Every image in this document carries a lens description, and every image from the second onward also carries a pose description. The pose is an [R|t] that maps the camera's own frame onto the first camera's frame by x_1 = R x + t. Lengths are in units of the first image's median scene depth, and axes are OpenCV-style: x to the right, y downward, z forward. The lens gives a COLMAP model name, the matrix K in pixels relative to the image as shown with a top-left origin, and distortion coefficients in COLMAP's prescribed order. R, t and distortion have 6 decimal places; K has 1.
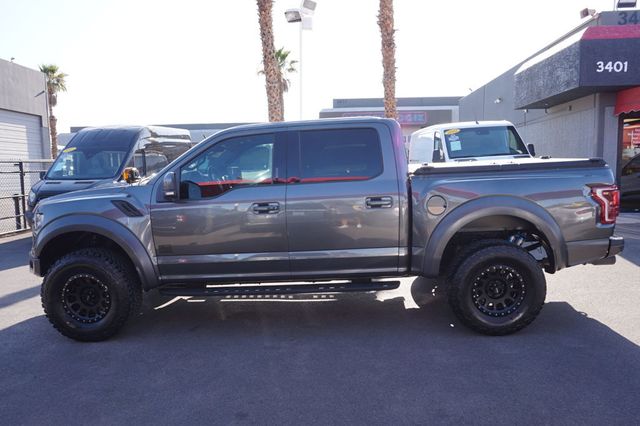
lens RADIAL K [[435.5, 0, 320.0], [0, 435.5, 213.0], [0, 0, 1]] dist [-0.038015, 0.025884]
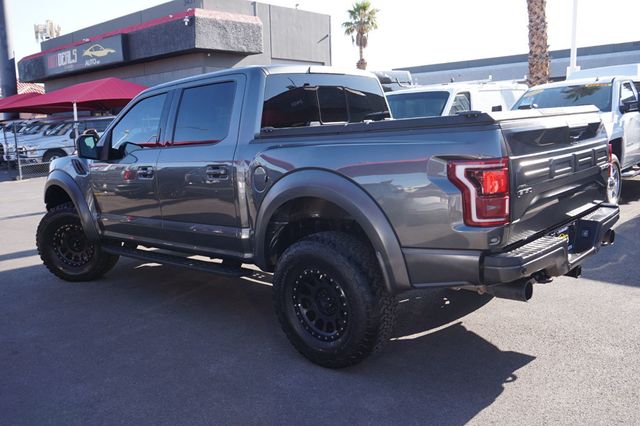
lens RADIAL K [[570.7, 0, 320.0], [0, 570.7, 213.0], [0, 0, 1]] dist [-0.013086, -0.004145]
pose [[0.754043, 0.087713, -0.650943, 0.959412], [-0.041299, 0.995414, 0.086289, -0.047083], [0.655526, -0.038182, 0.754207, 0.283298]]
